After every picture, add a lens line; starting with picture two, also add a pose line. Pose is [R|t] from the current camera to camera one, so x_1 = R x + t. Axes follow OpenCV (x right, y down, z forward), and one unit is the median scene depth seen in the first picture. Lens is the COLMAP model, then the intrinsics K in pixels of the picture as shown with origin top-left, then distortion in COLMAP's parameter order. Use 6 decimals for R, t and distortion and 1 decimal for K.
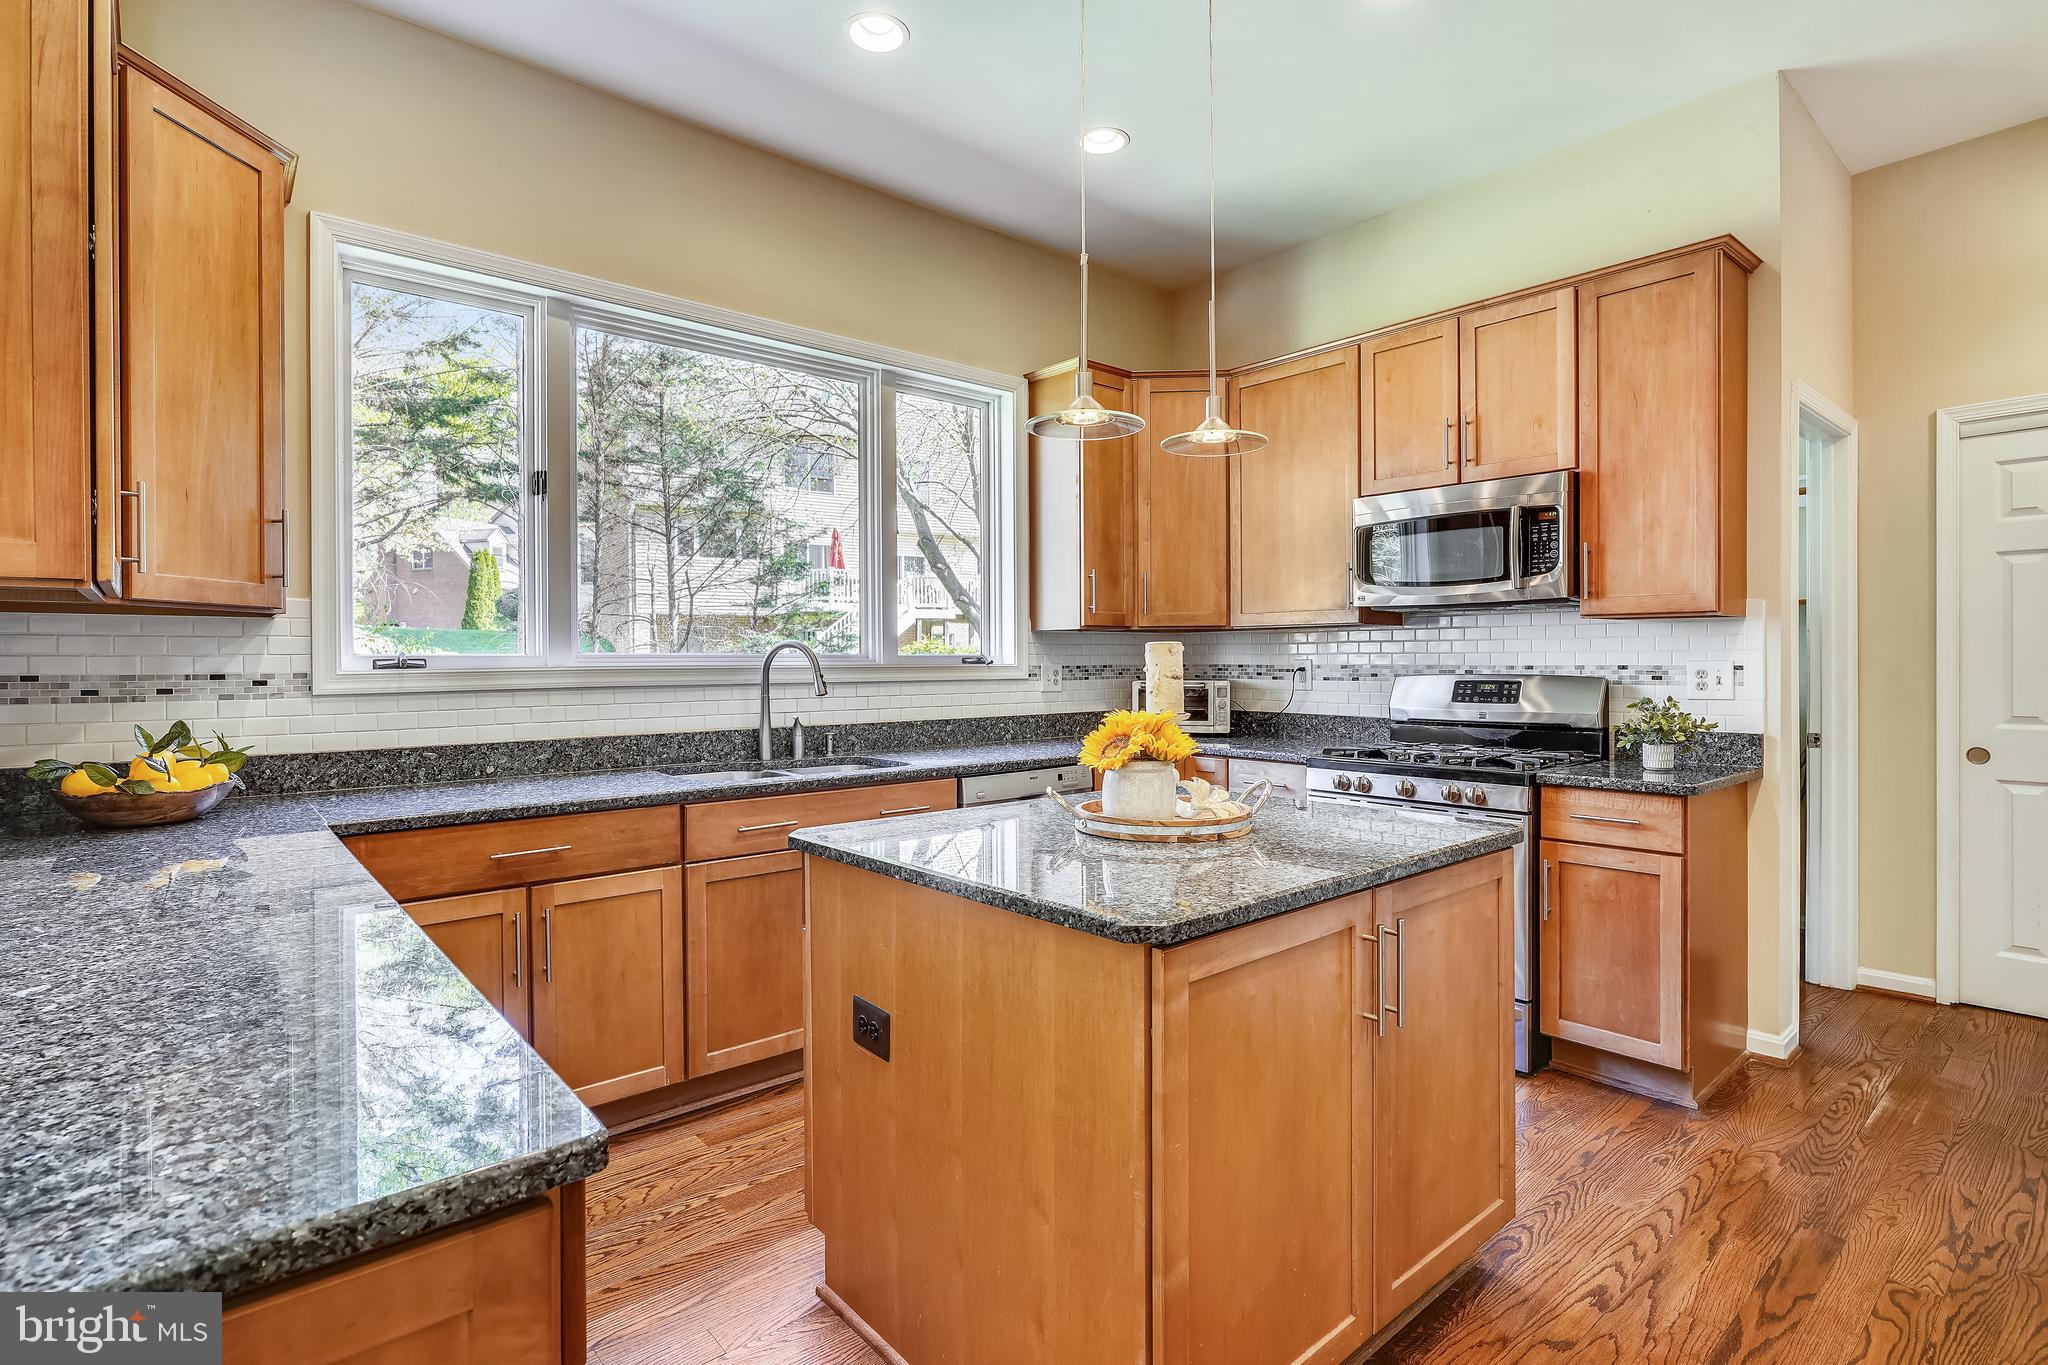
lens RADIAL K [[982.7, 0, 1022.6], [0, 982.7, 674.3], [0, 0, 1]] dist [-0.005582, 0.000333]
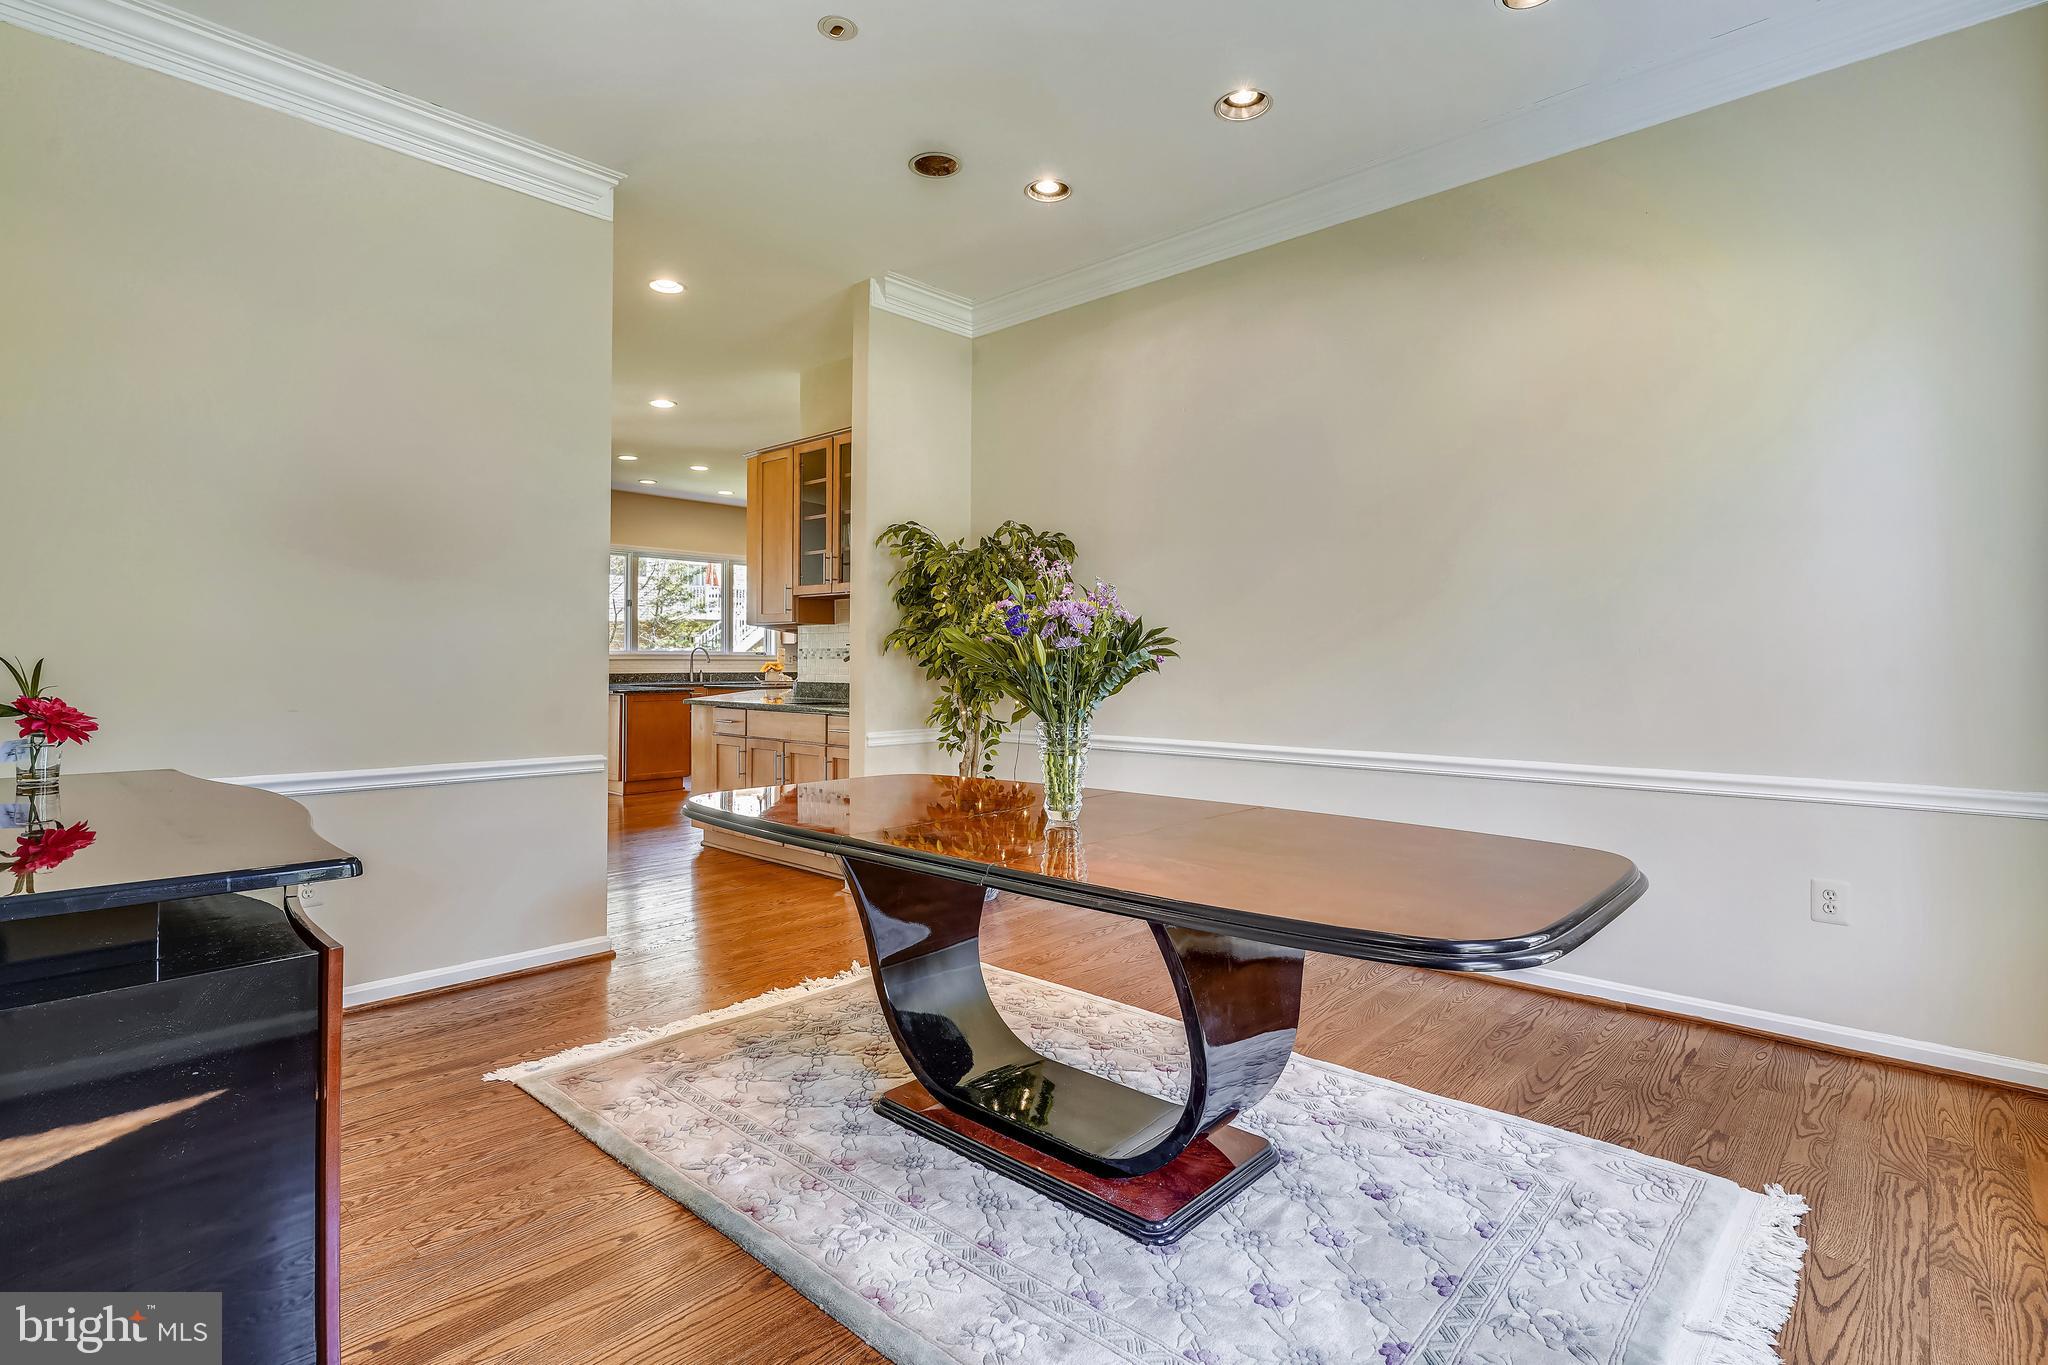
lens RADIAL K [[982.7, 0, 1022.6], [0, 982.7, 674.3], [0, 0, 1]] dist [-0.005582, 0.000333]
pose [[0.993303, 0.003316, 0.115490, 0.188841], [-0.002155, 0.999946, -0.010172, 0.035729], [-0.115518, 0.009855, 0.993257, -0.977515]]
